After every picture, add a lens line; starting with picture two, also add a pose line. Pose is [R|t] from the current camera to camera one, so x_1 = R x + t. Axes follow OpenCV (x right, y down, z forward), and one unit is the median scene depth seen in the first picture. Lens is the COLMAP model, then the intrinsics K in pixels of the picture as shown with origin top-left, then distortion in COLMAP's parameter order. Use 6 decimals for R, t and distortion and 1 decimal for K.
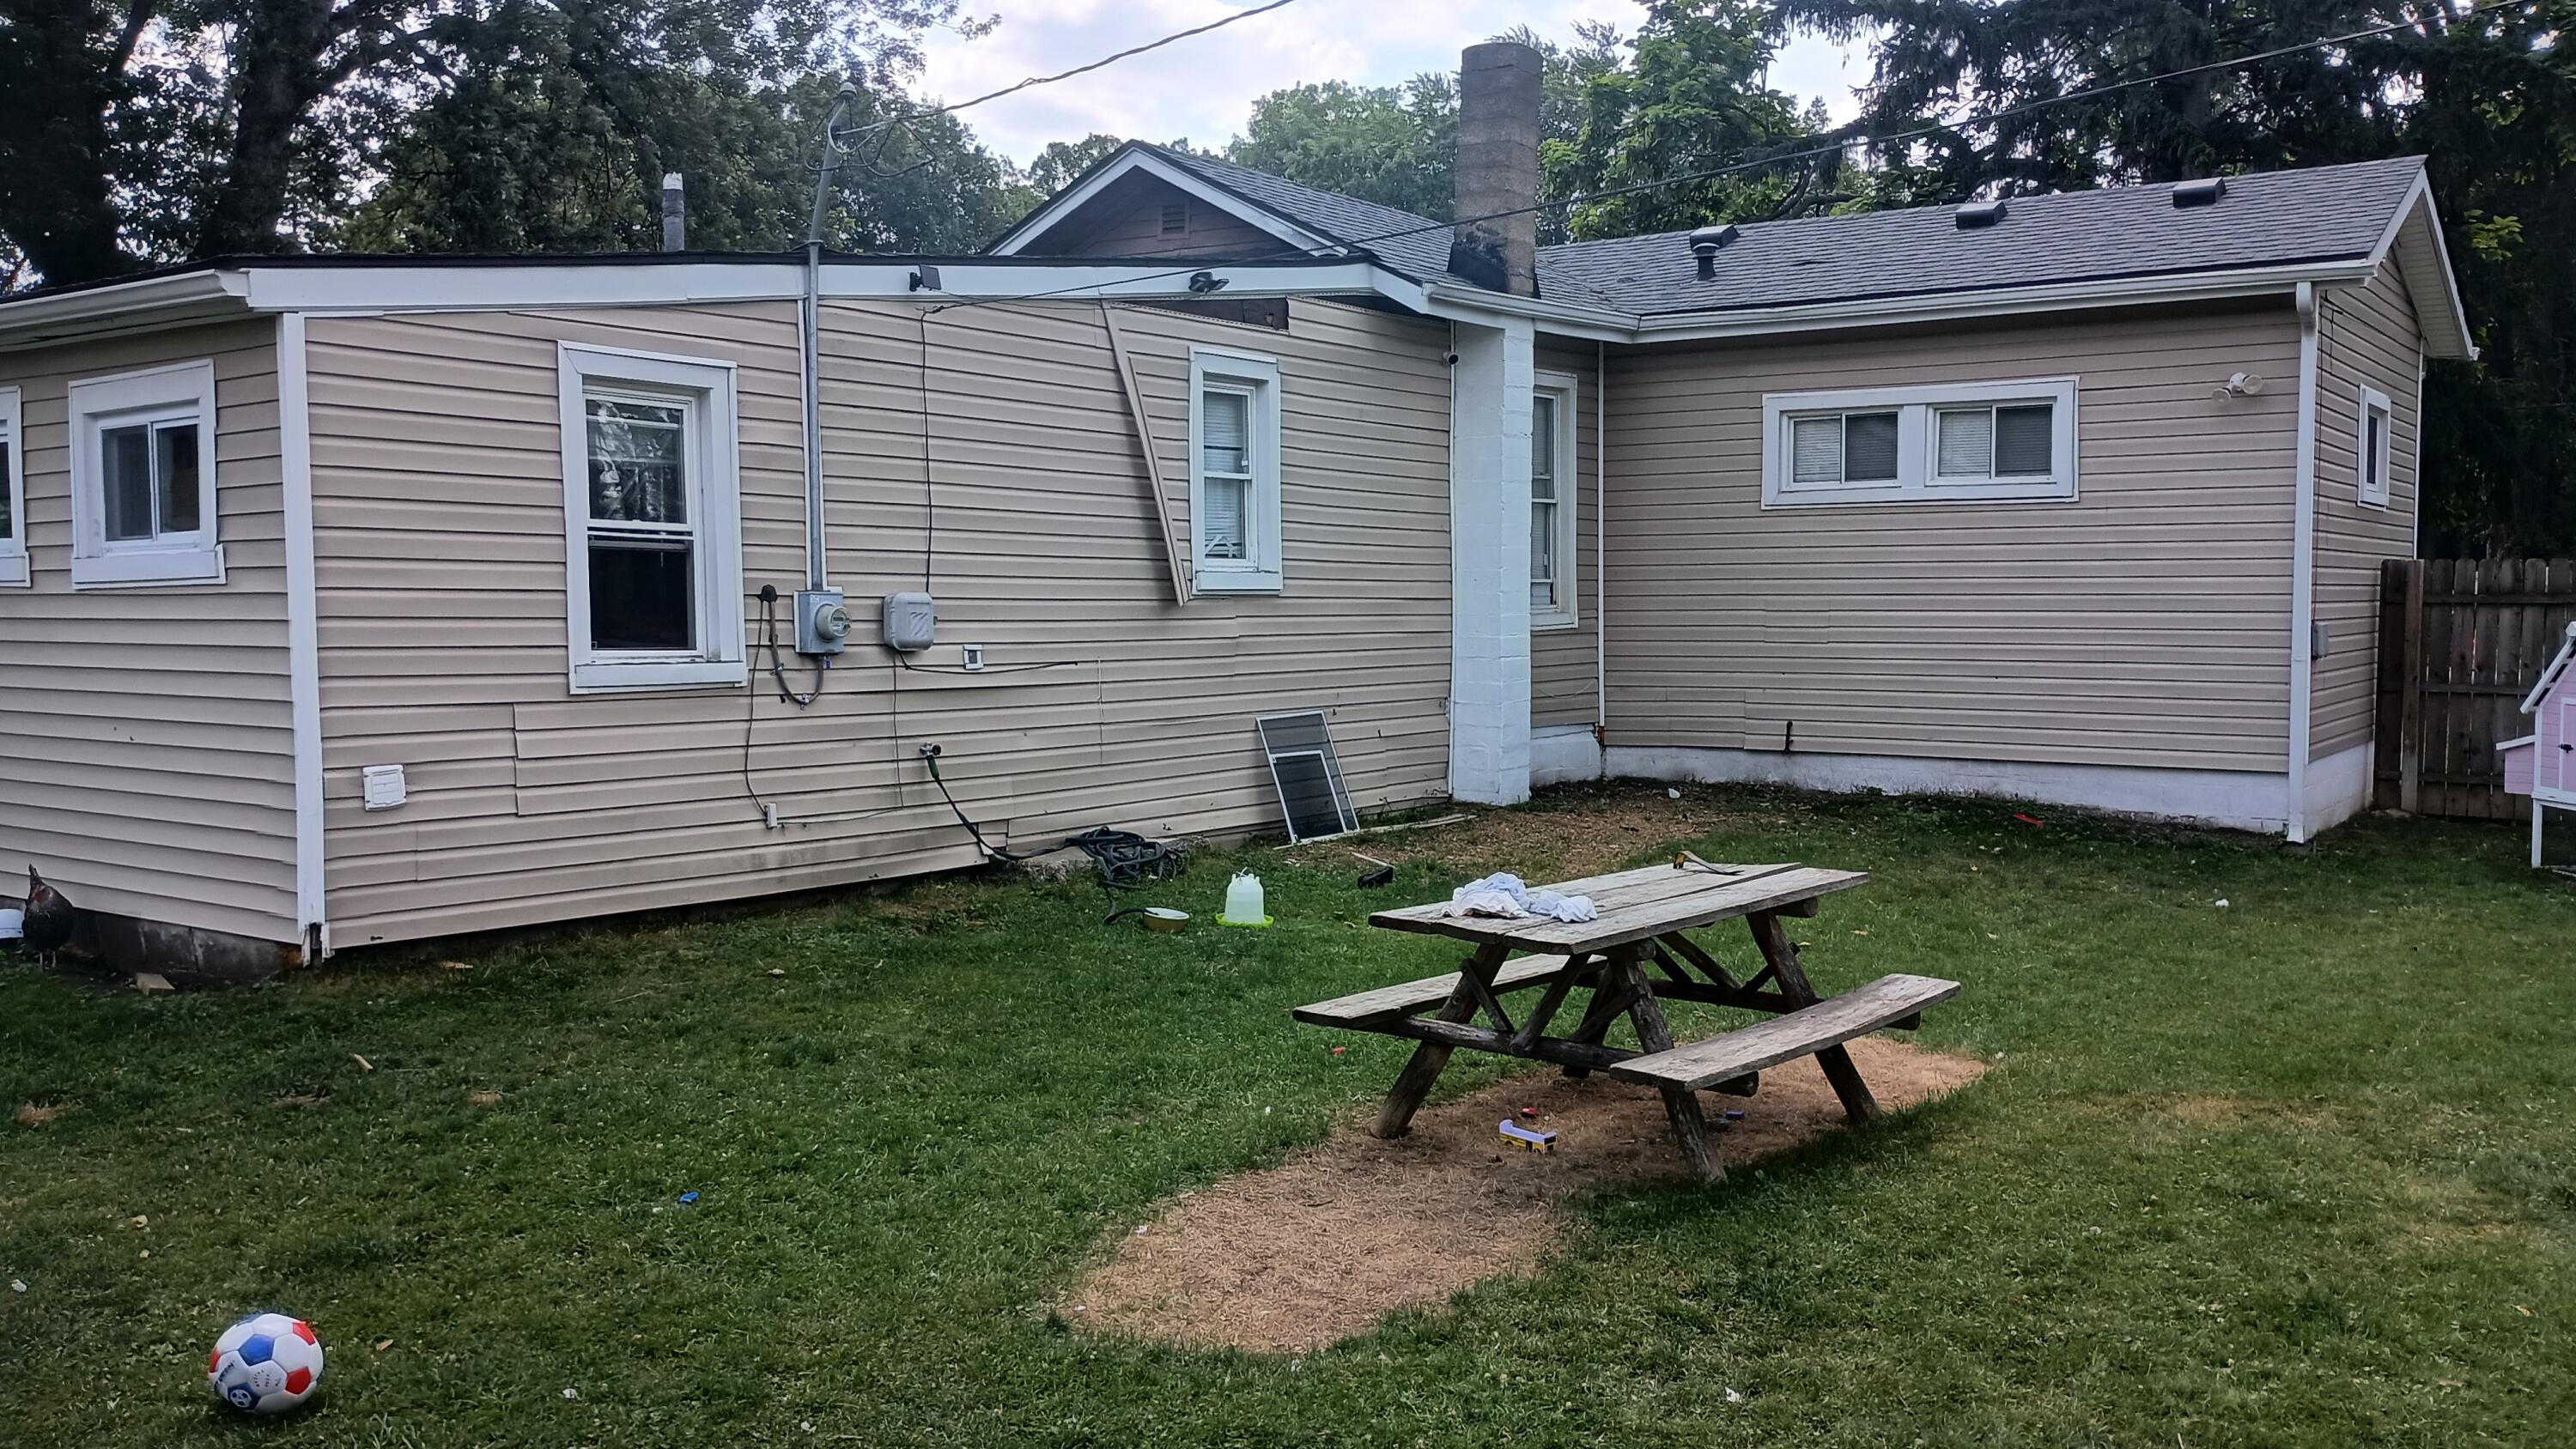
lens RADIAL K [[2117.8, 0, 1288.0], [0, 2117.8, 724.5], [0, 0, 1]] dist [0.085326, -0.111027]
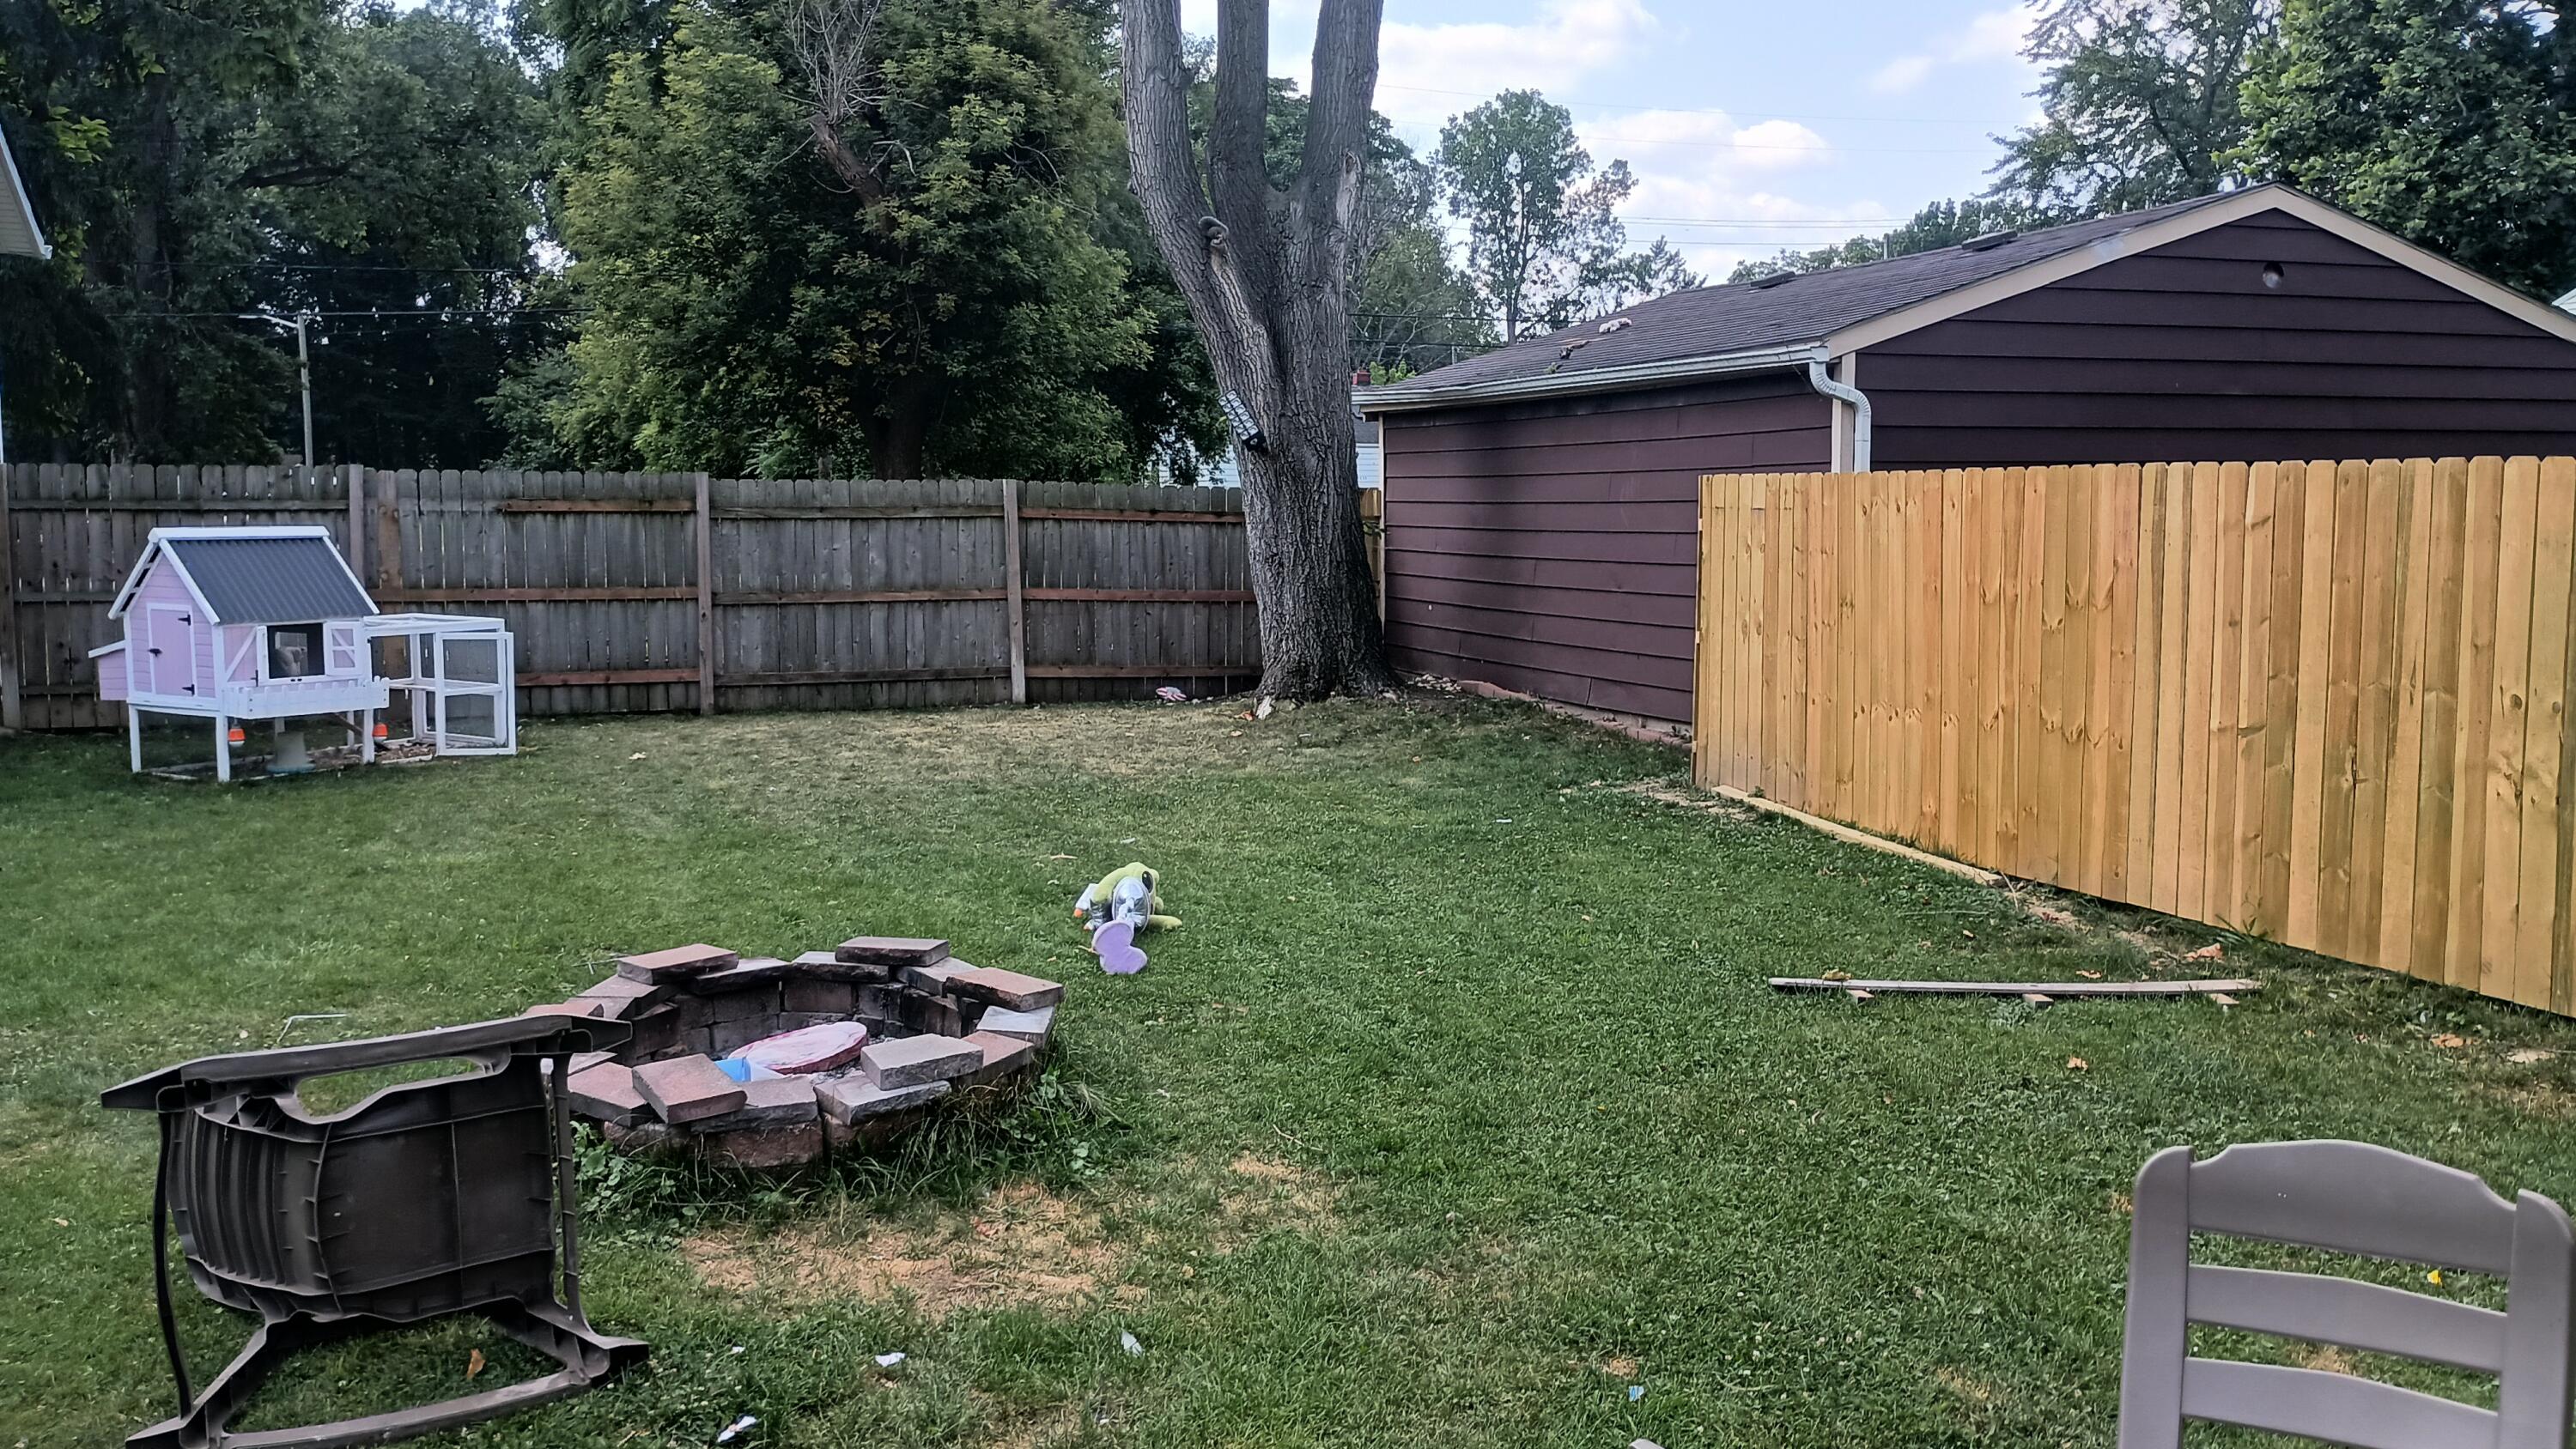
lens RADIAL K [[2117.8, 0, 1288.0], [0, 2117.8, 724.5], [0, 0, 1]] dist [0.085326, -0.111027]
pose [[0.560414, -0.084456, 0.823895, 0.054581], [0.051471, 0.996416, 0.067130, 0.004503], [-0.826611, 0.004786, 0.562753, -0.012283]]
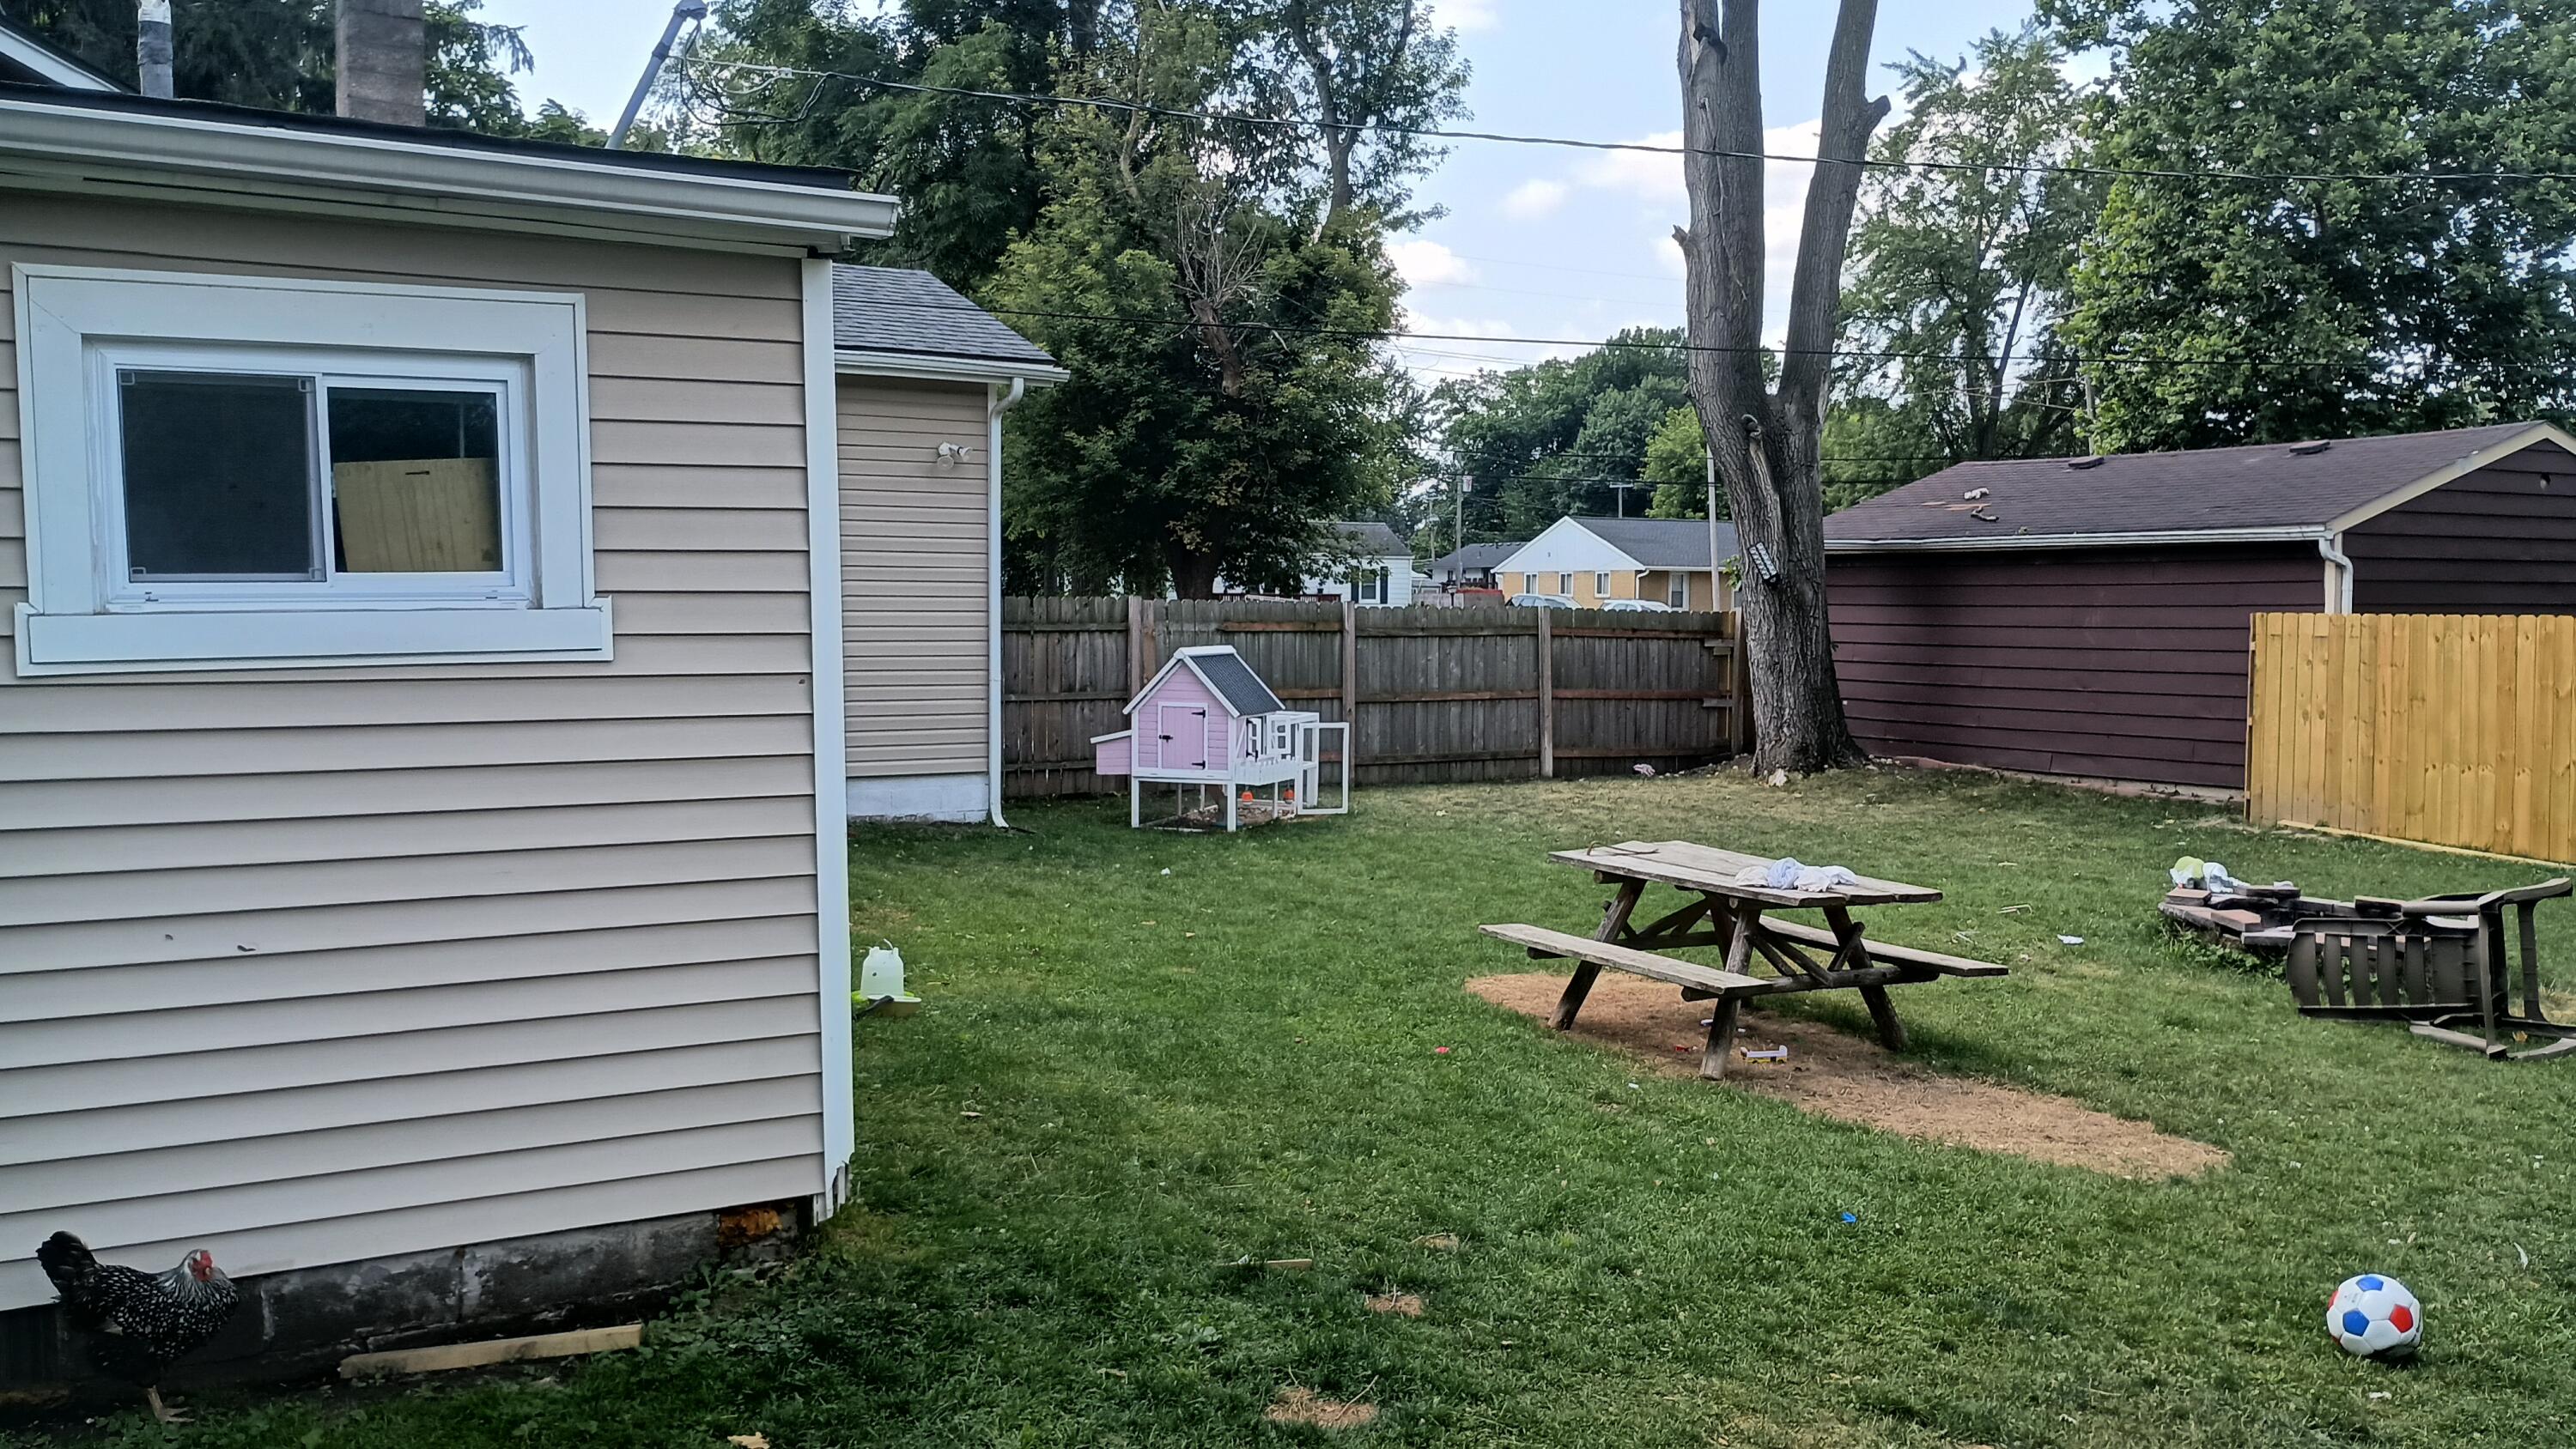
lens RADIAL K [[2117.8, 0, 1288.0], [0, 2117.8, 724.5], [0, 0, 1]] dist [0.085326, -0.111027]
pose [[0.416129, -0.048927, 0.907989, -0.601056], [0.051373, 0.998221, 0.030245, -0.034293], [-0.907853, 0.034060, 0.417902, 0.348885]]
